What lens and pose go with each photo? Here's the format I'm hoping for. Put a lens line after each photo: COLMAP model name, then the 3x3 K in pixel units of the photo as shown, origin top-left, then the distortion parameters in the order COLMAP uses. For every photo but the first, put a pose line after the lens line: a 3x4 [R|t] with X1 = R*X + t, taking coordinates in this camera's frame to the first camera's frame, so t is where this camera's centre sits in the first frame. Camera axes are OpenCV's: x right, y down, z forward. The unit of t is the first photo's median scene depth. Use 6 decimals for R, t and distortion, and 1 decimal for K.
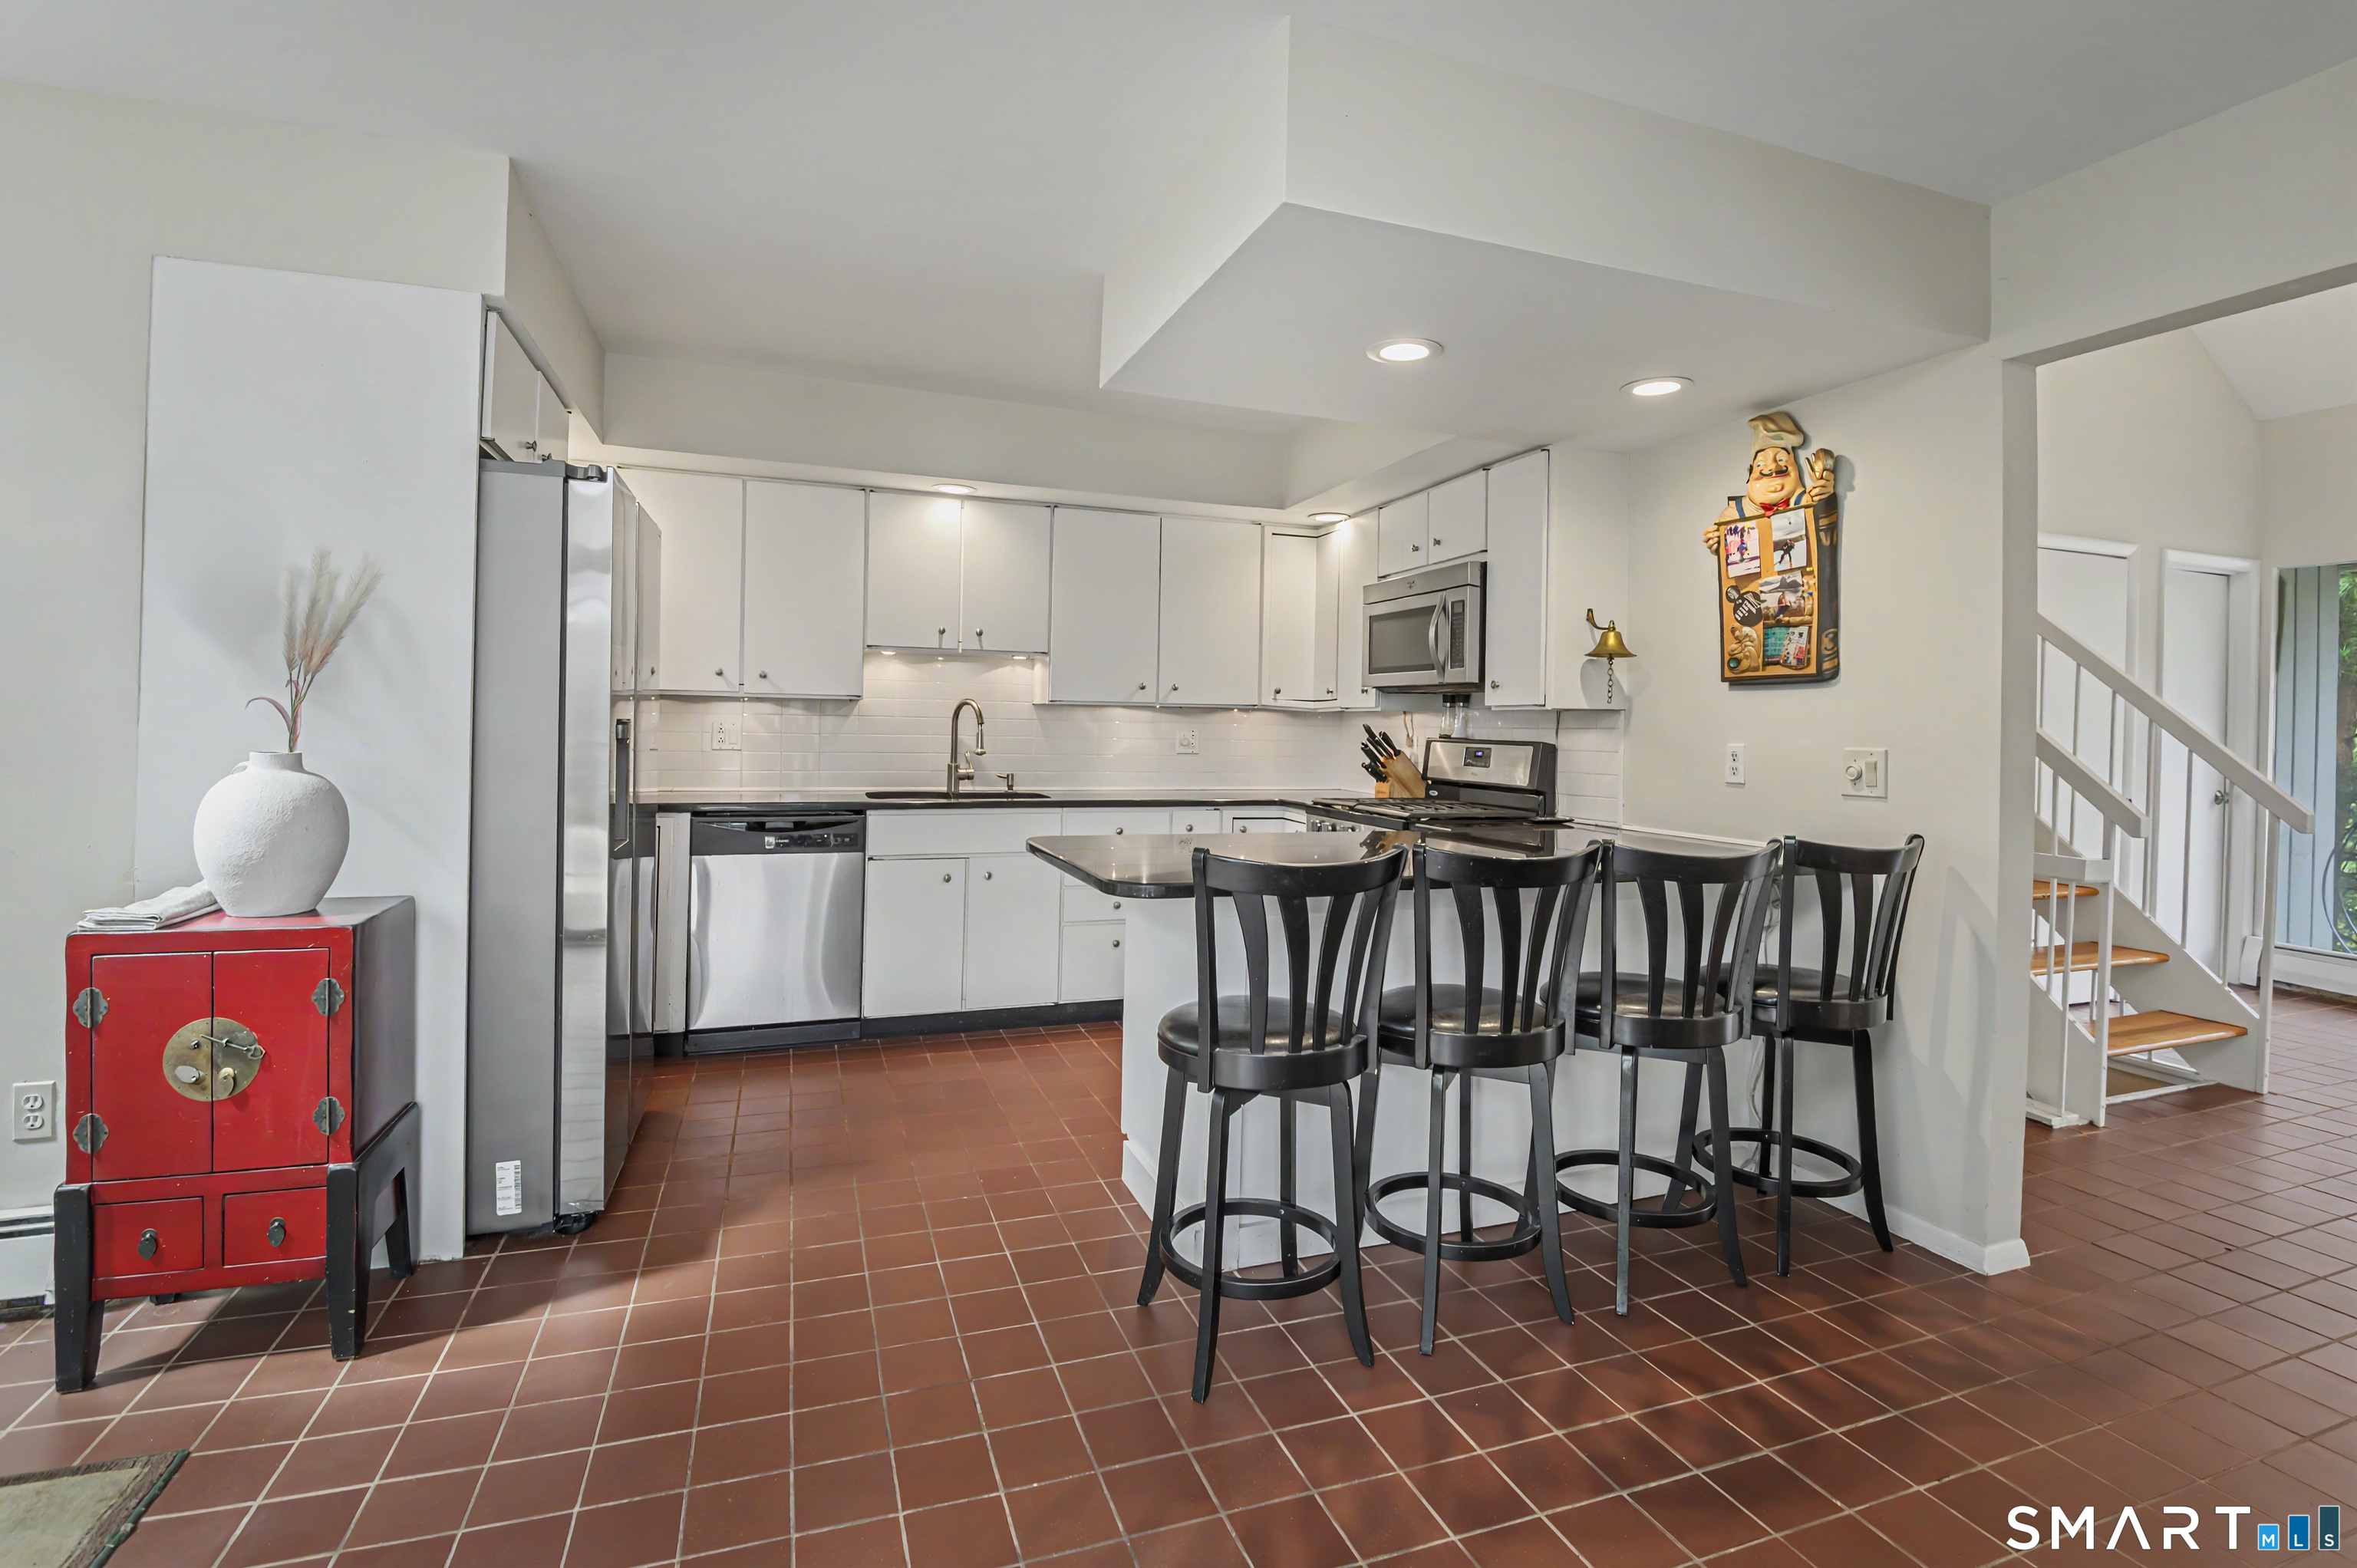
lens RADIAL K [[1109.9, 0, 1183.8], [0, 1109.9, 728.6], [0, 0, 1]] dist [-0.000500, -0.000233]
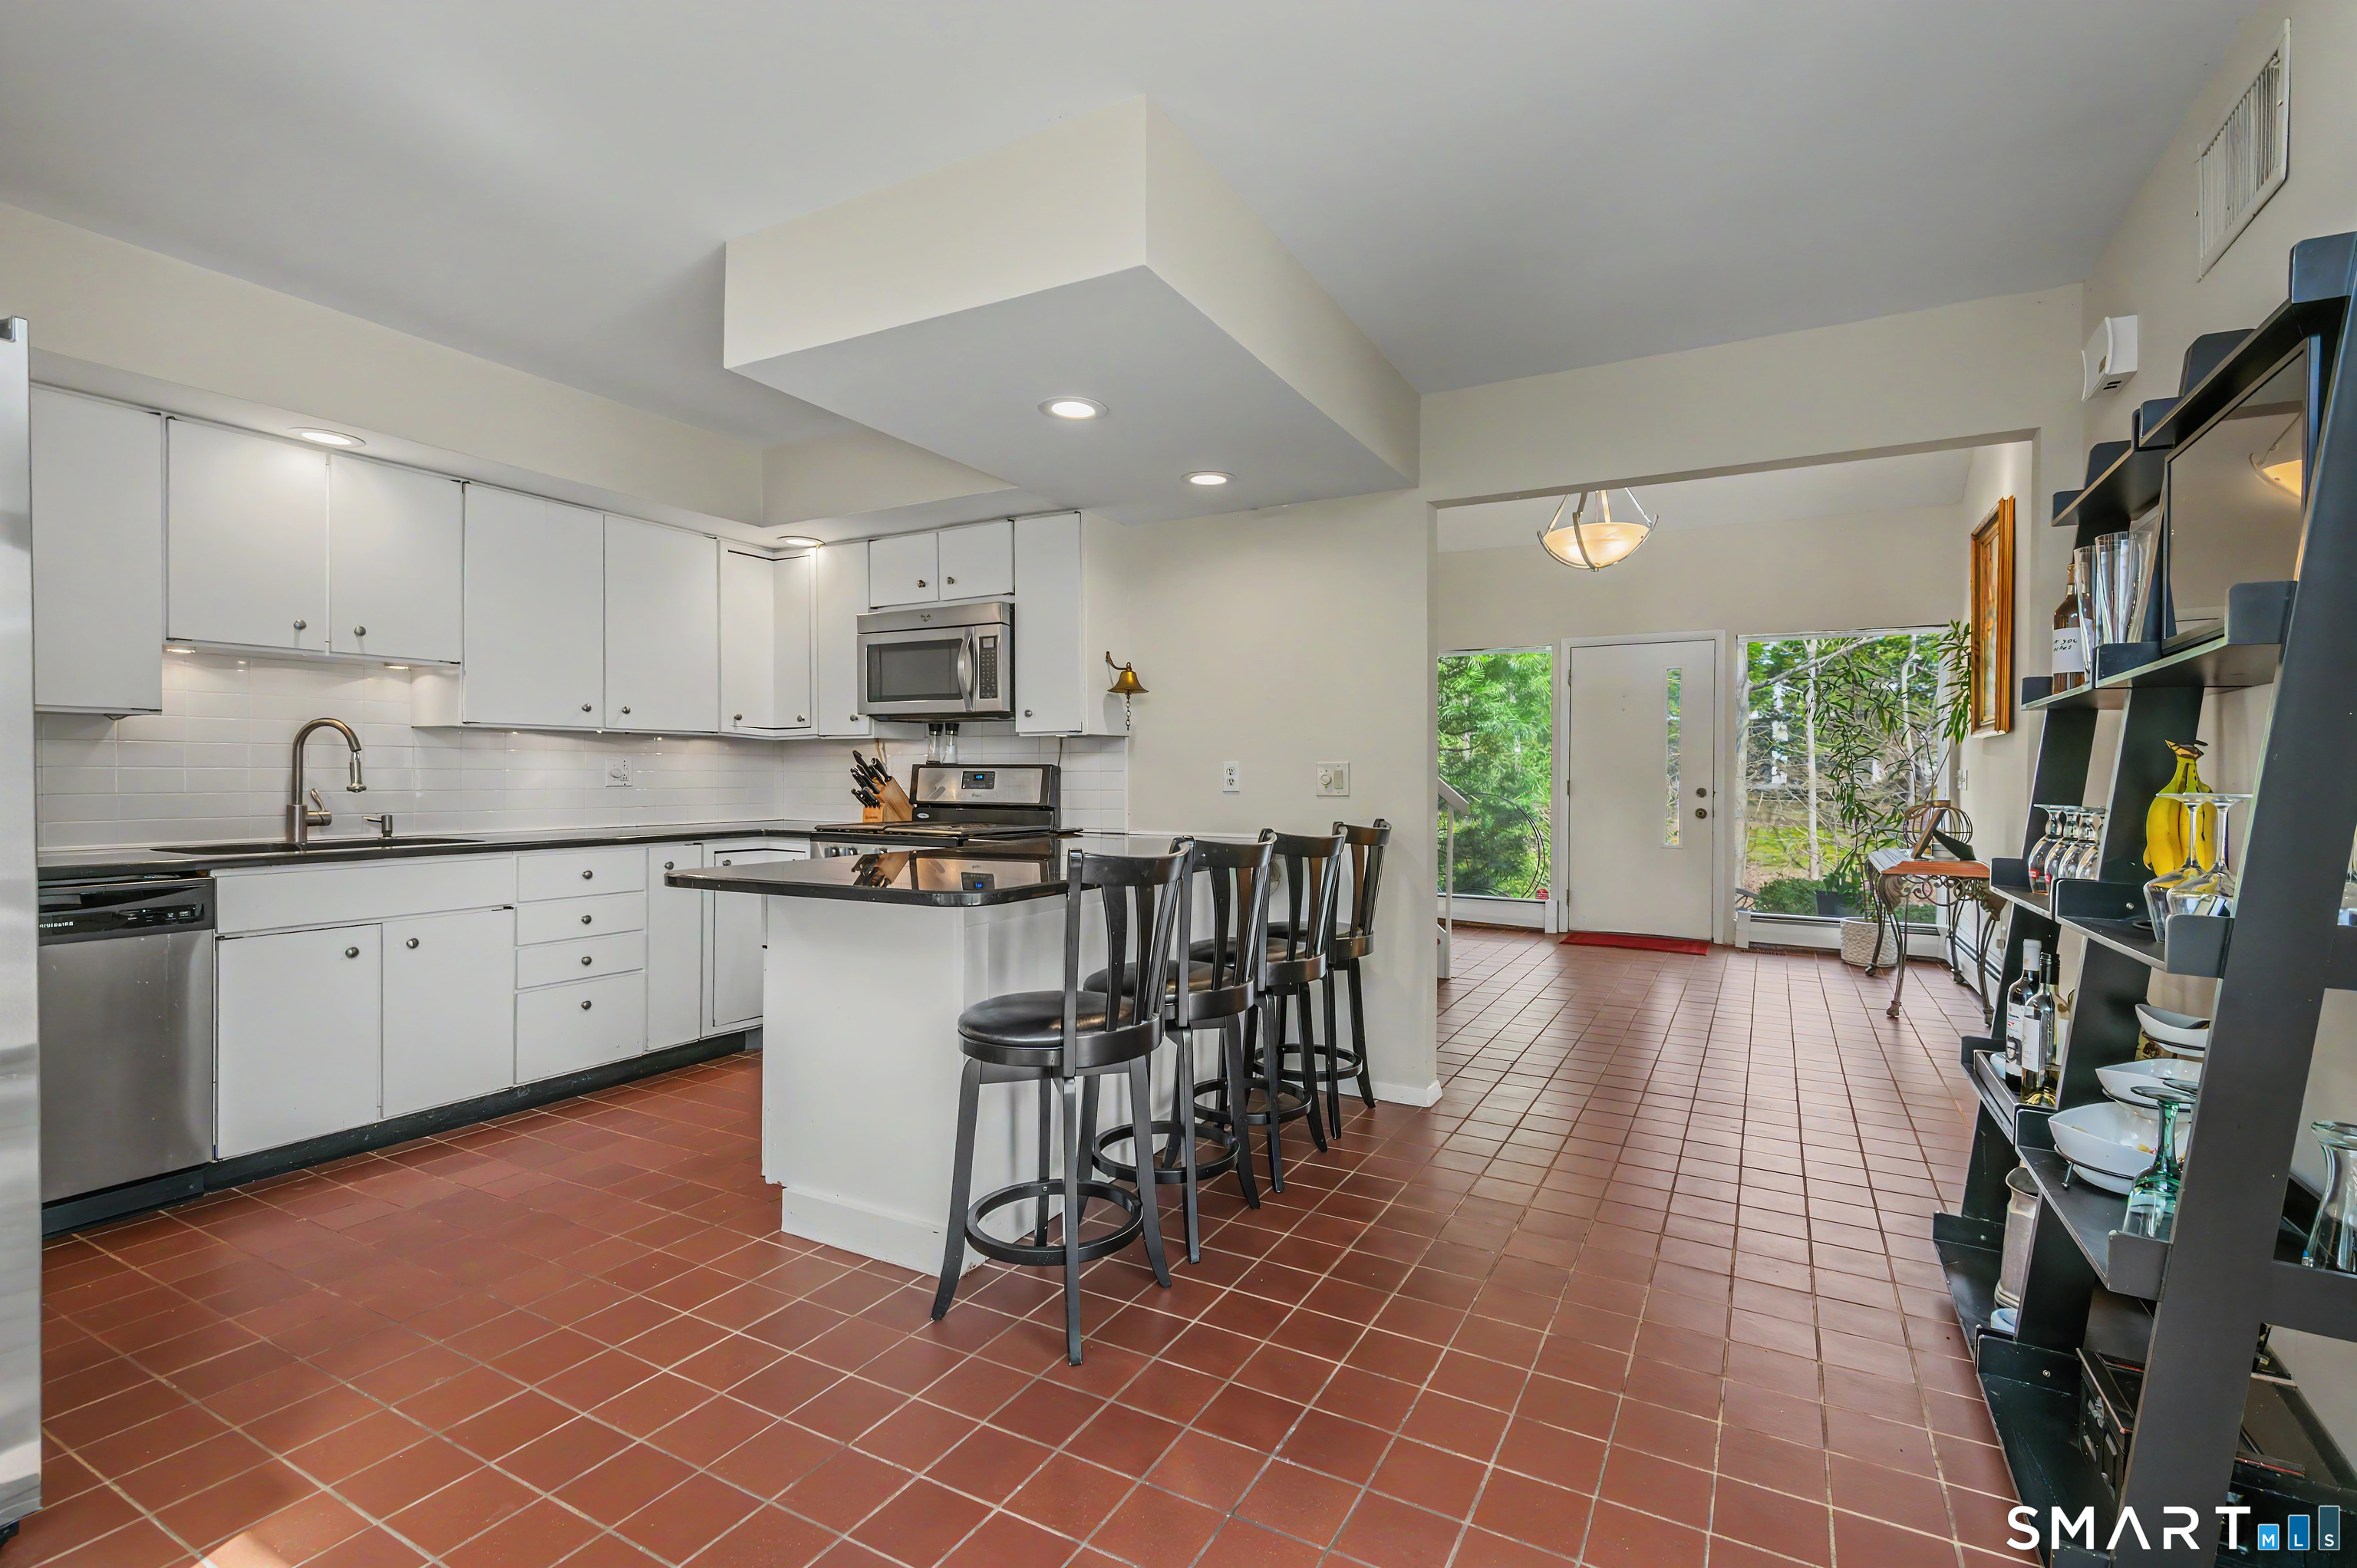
lens RADIAL K [[1058.0, 0, 1193.2], [0, 1058.0, 777.1], [0, 0, 1]] dist [0.012574, -0.000212]
pose [[0.750743, -0.015729, 0.660407, -0.261445], [0.009846, 0.999872, 0.012620, 0.011418], [-0.660521, -0.002972, 0.750802, 0.070664]]
